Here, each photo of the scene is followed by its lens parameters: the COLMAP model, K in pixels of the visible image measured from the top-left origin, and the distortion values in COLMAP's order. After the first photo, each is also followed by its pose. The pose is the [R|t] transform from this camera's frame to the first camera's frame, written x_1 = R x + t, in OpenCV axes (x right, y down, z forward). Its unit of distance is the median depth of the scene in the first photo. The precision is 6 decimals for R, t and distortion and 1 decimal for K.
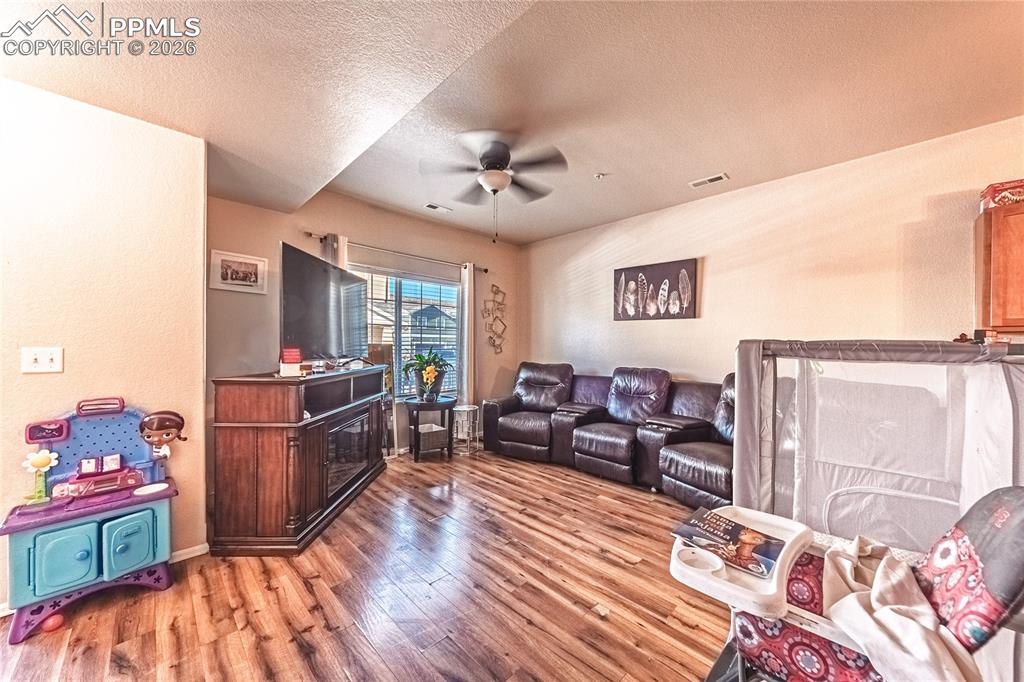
lens RADIAL K [[363.7, 0, 514.5], [0, 363.7, 347.8], [0, 0, 1]] dist [0.000001, -0.000063]
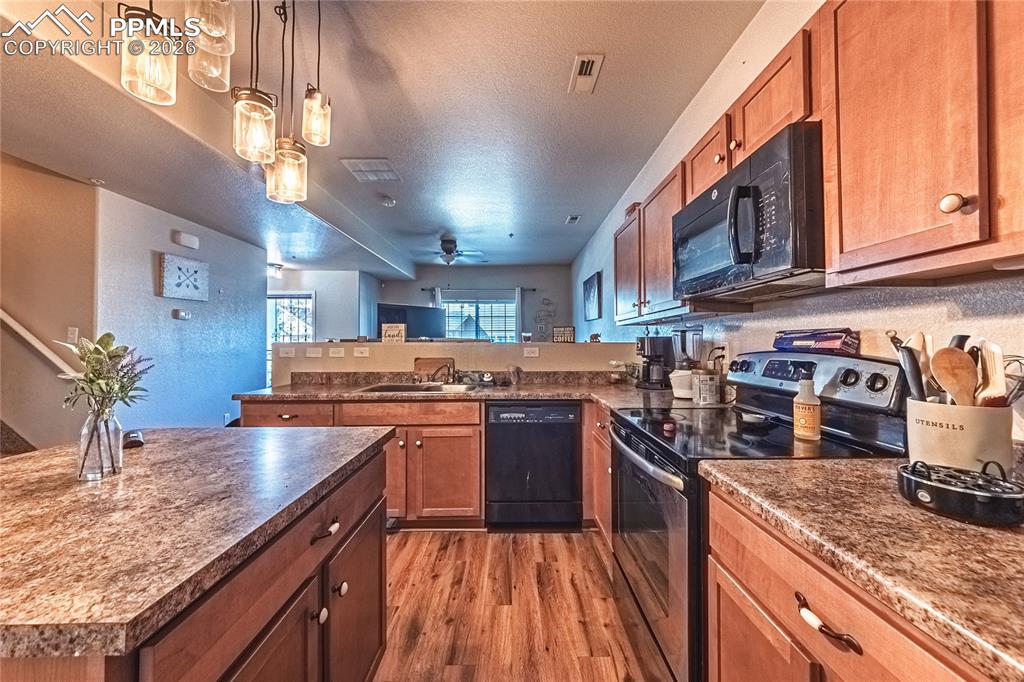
lens RADIAL K [[366.7, 0, 517.4], [0, 366.7, 337.1], [0, 0, 1]] dist [0.000507, -0.000371]
pose [[0.716965, -0.021887, -0.696765, 1.511239], [0.004549, 0.999633, -0.026720, 0.022614], [0.697094, 0.015987, 0.716802, -0.148950]]
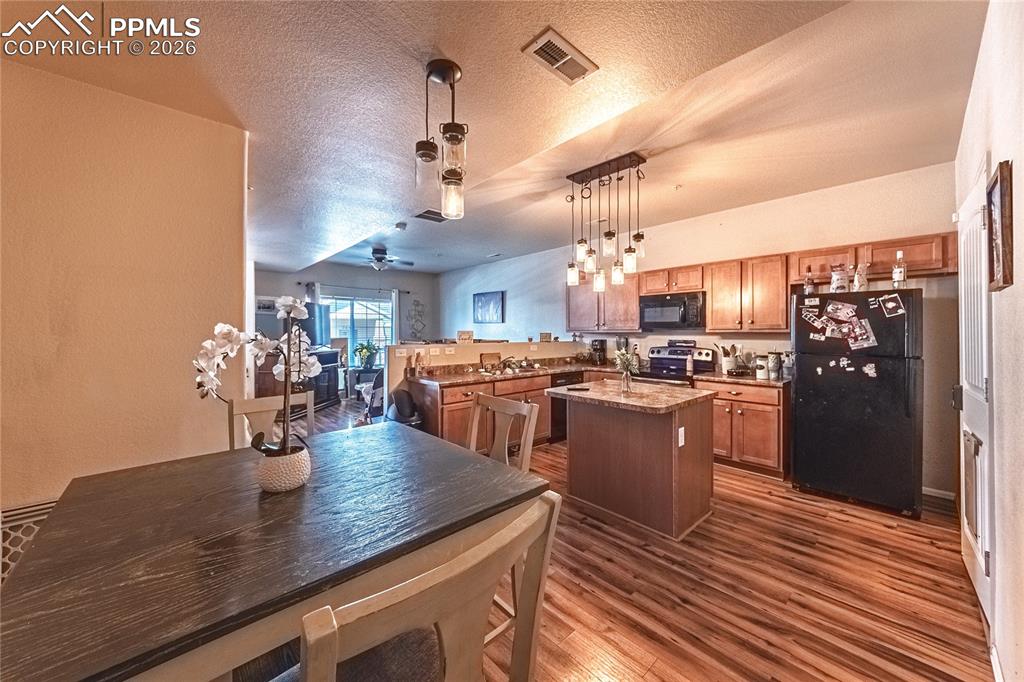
lens RADIAL K [[372.1, 0, 510.6], [0, 372.1, 330.4], [0, 0, 1]] dist [0.001118, -0.000187]
pose [[0.998775, -0.008851, -0.048684, 0.806634], [0.008309, 0.999901, -0.011316, -0.026410], [0.048779, 0.010898, 0.998750, -1.161315]]
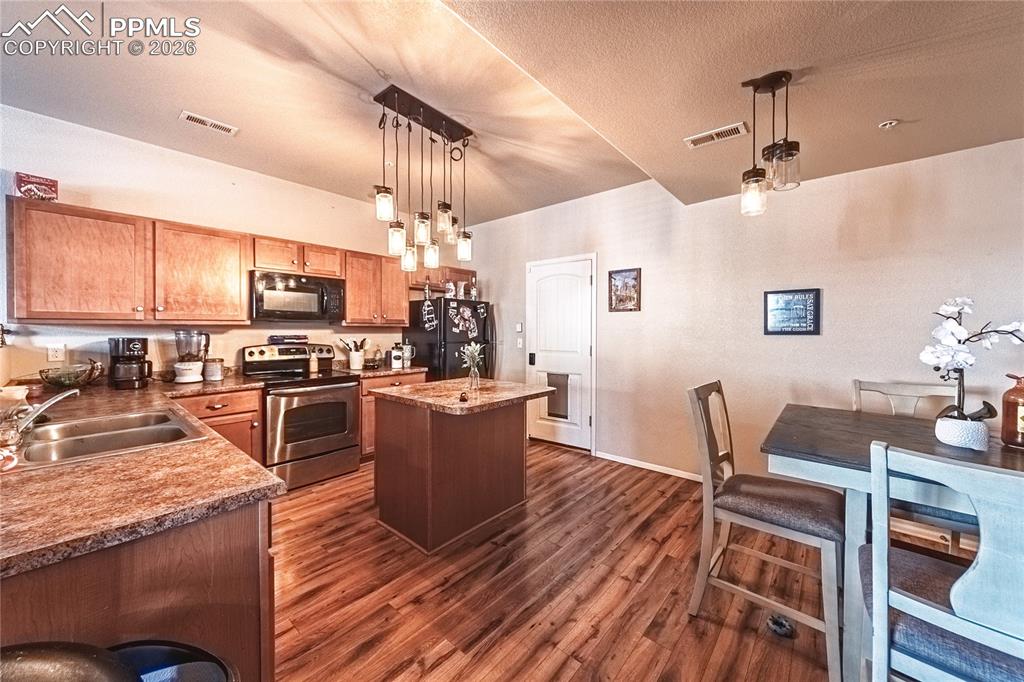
lens RADIAL K [[375.2, 0, 515.6], [0, 375.2, 334.3], [0, 0, 1]] dist [0.002274, 0.000121]
pose [[-0.078191, -0.020259, 0.996733, 0.148153], [0.001168, 0.999791, 0.020413, -0.026091], [-0.996938, 0.002760, -0.078151, -0.202086]]
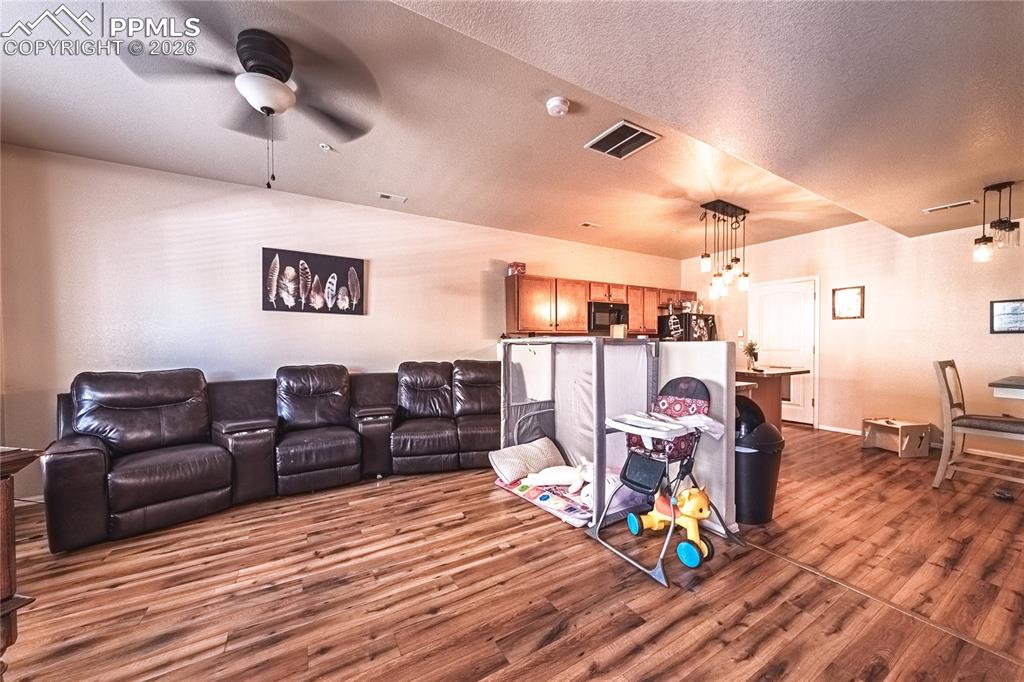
lens RADIAL K [[368.1, 0, 514.9], [0, 368.1, 350.3], [0, 0, 1]] dist [-0.001270, -0.000333]
pose [[0.244102, -0.031198, 0.969248, -0.586760], [0.012554, 0.999500, 0.029010, -0.003288], [-0.969668, 0.005086, 0.244372, 0.380994]]
